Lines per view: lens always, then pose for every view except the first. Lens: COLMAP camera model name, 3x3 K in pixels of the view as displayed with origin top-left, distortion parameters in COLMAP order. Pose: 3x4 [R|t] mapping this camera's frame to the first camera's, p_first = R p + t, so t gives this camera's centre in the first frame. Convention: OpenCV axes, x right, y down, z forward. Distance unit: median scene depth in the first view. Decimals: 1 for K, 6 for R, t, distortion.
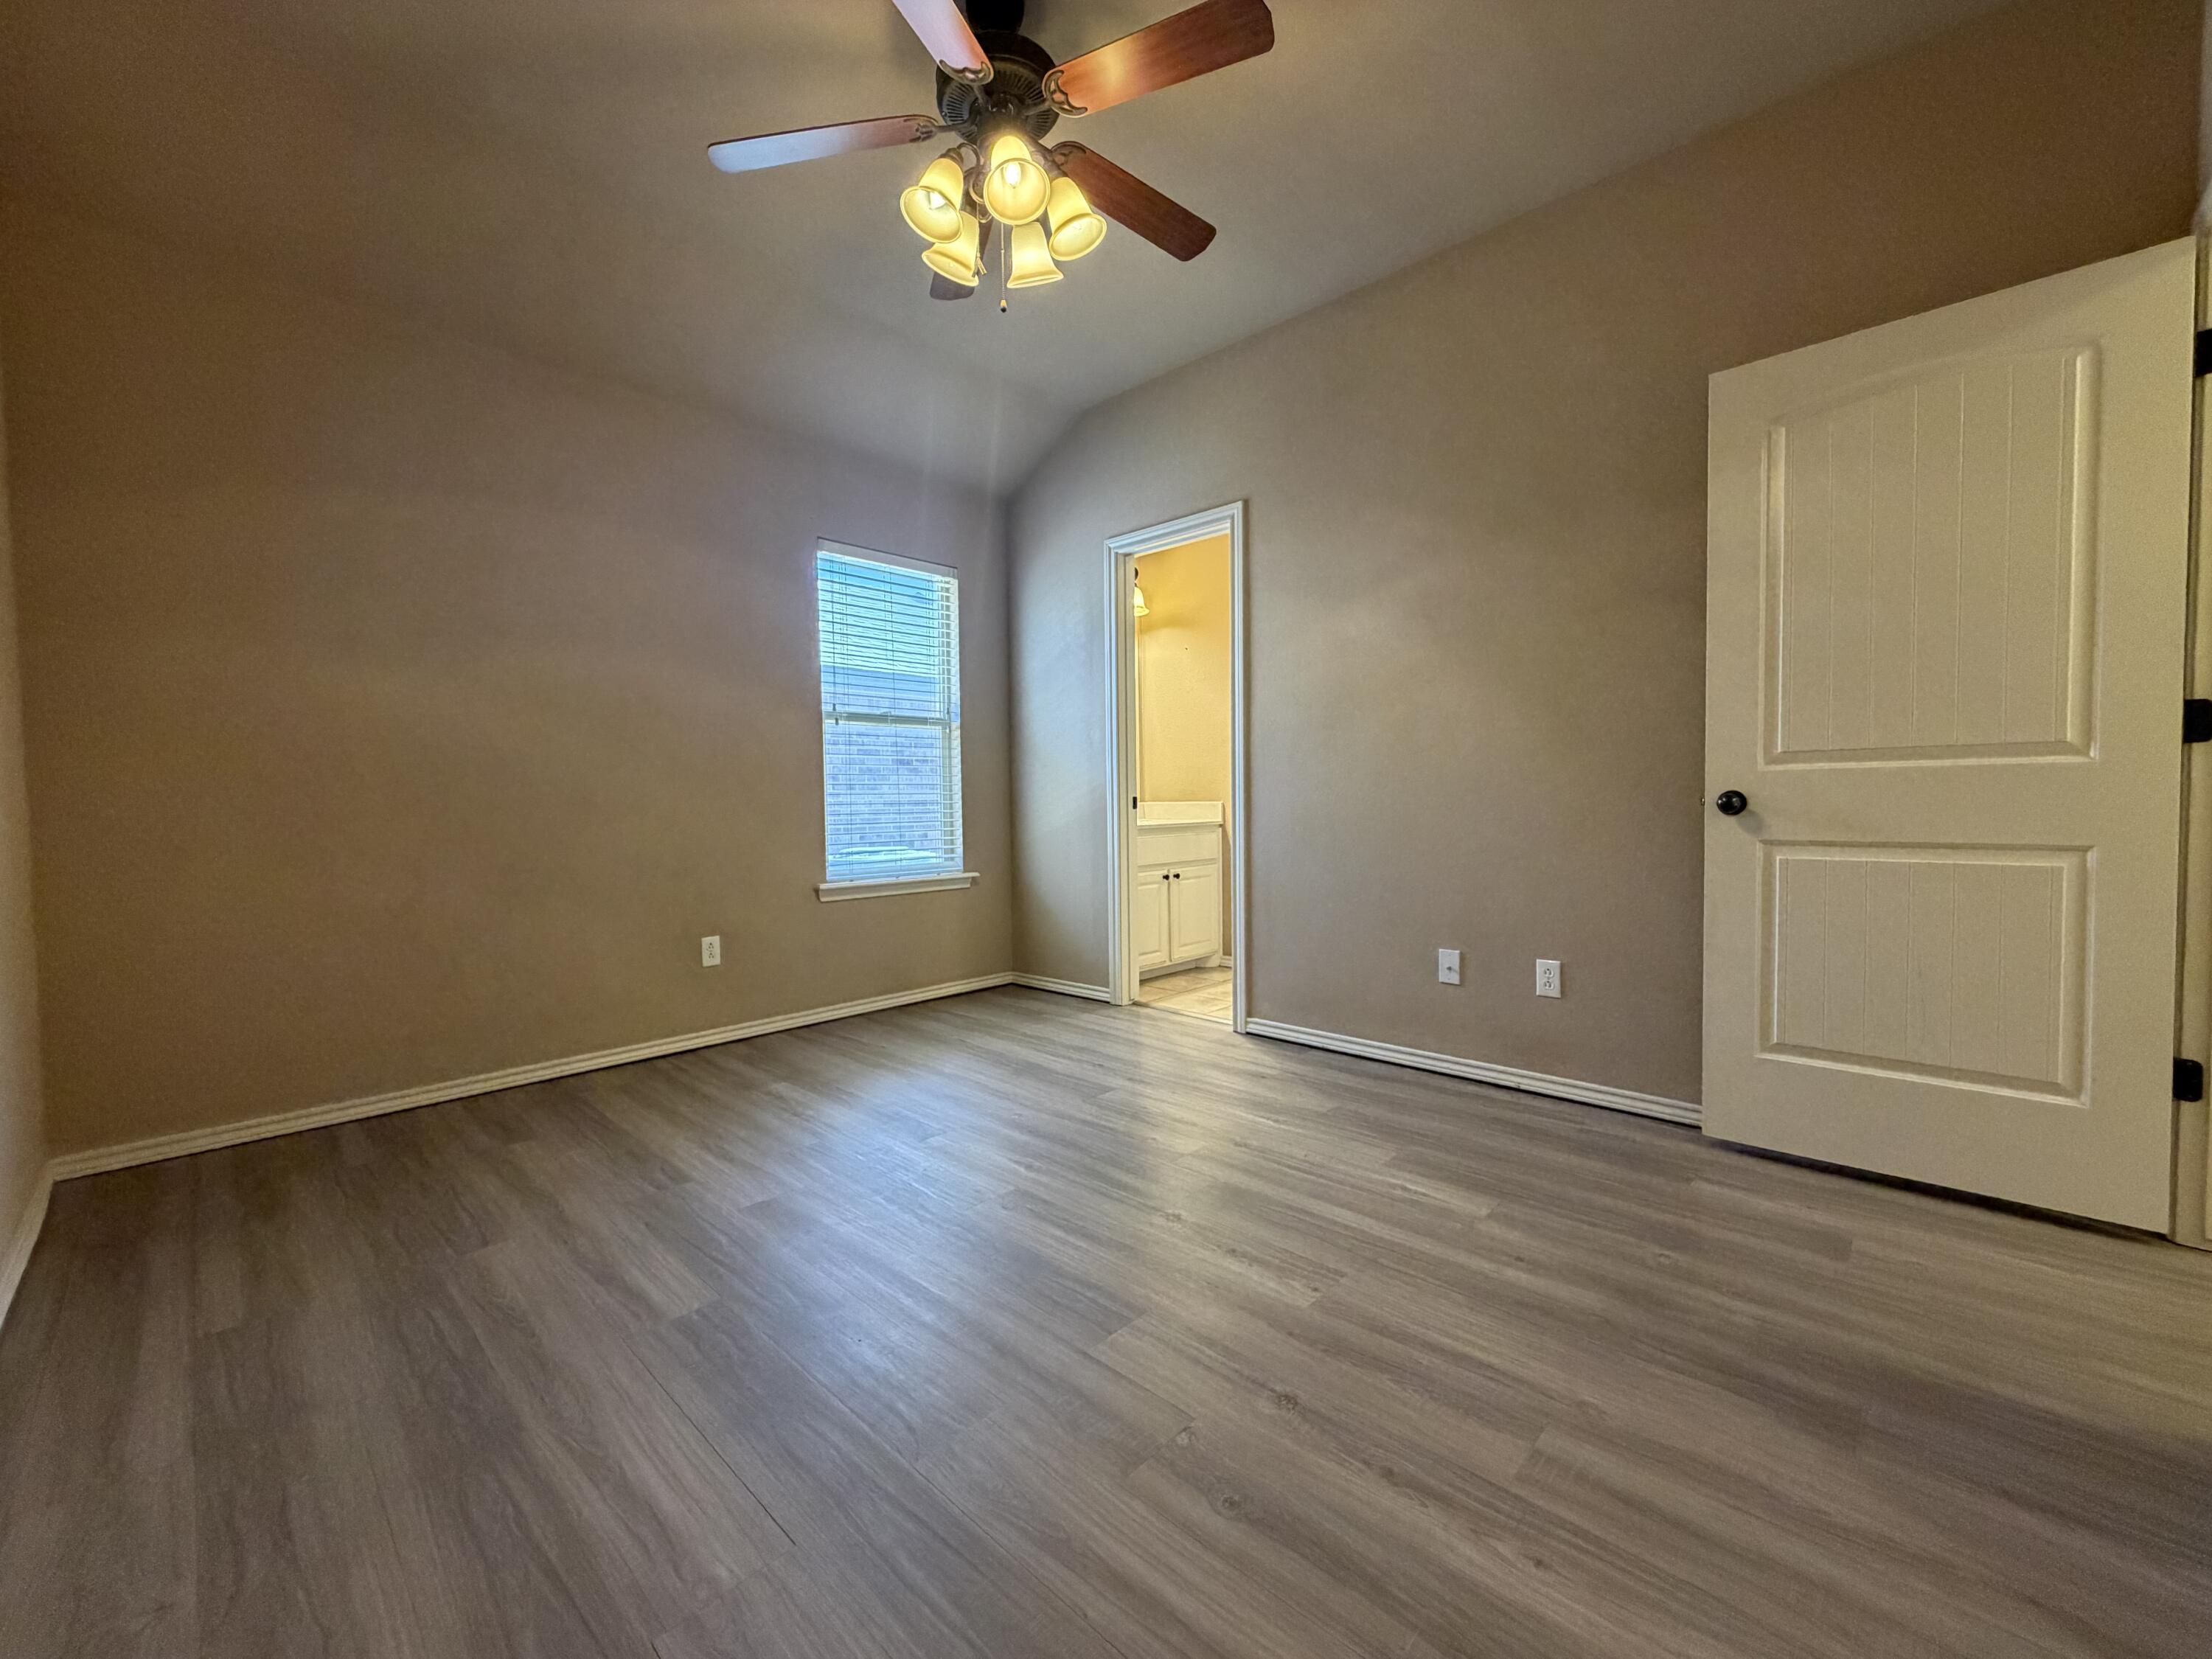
lens RADIAL K [[879.6, 0, 1100.3], [0, 879.6, 835.7], [0, 0, 1]] dist [-0.000151, 0.000042]
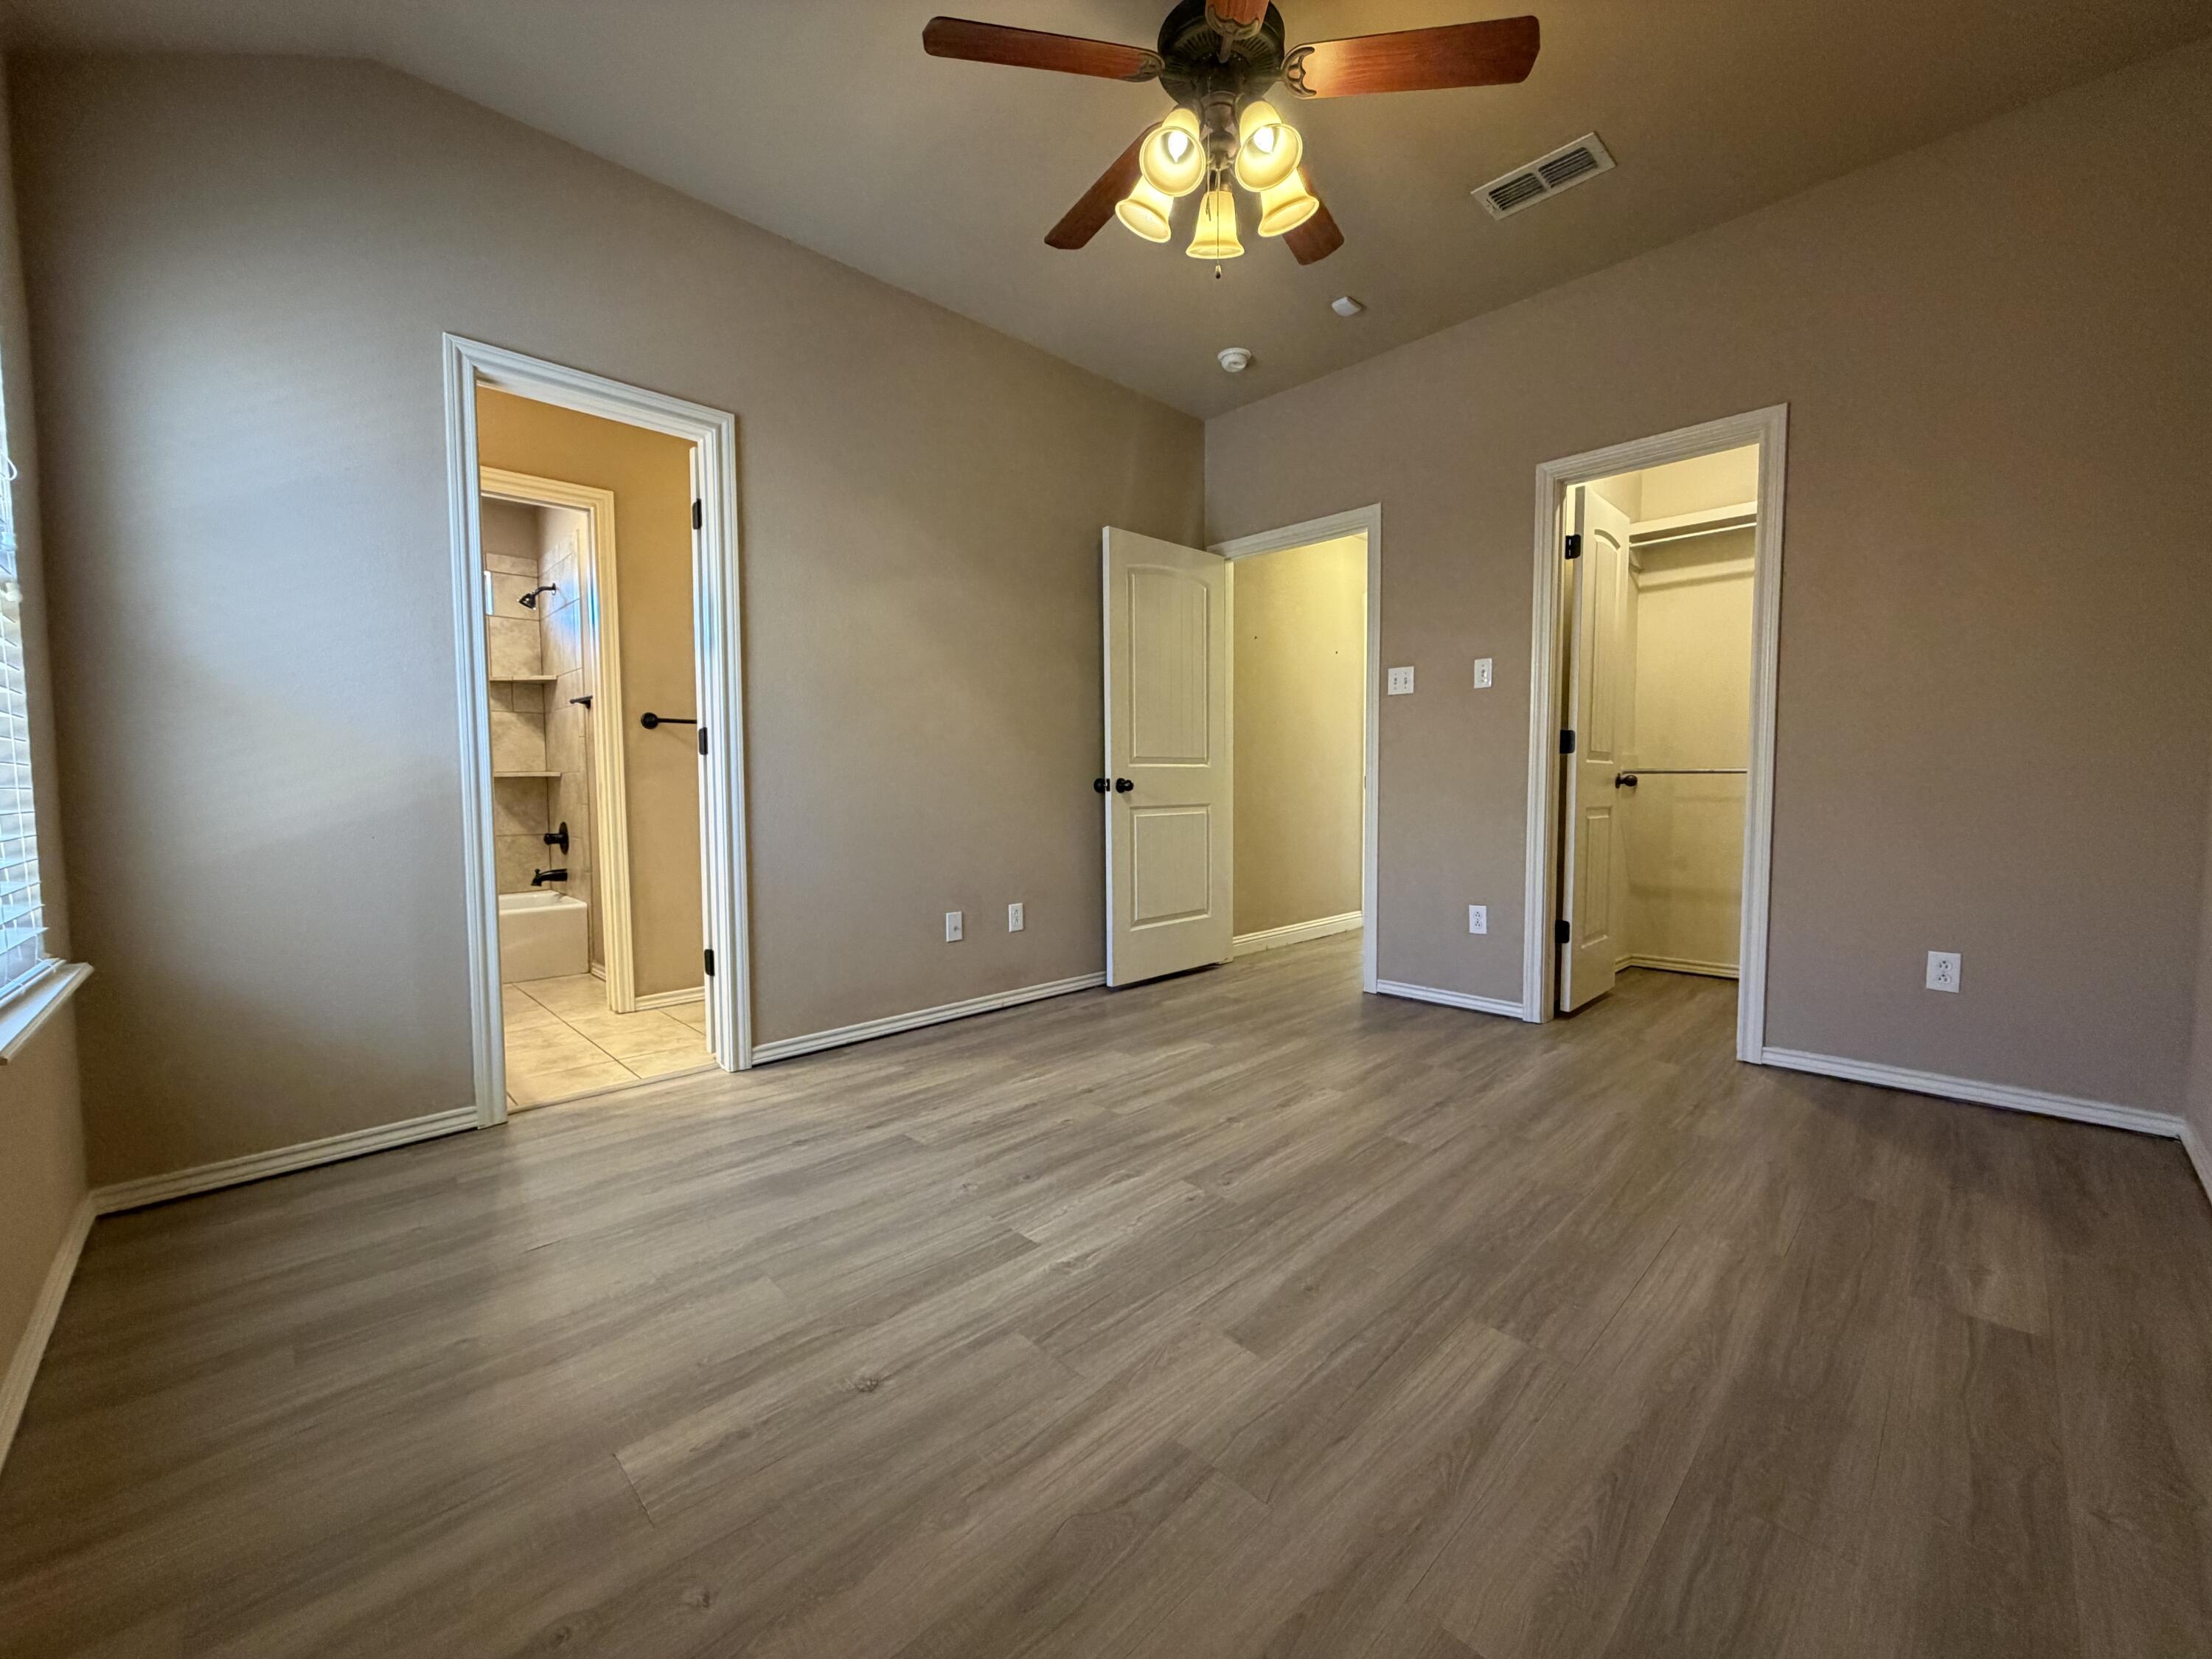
lens RADIAL K [[879.6, 0, 1100.0], [0, 879.6, 825.6], [0, 0, 1]] dist [-0.000151, 0.000042]
pose [[0.036264, -0.036146, 0.998688, -0.983084], [0.049397, 0.998189, 0.034335, -0.020350], [-0.998121, 0.048087, 0.037983, 0.977602]]
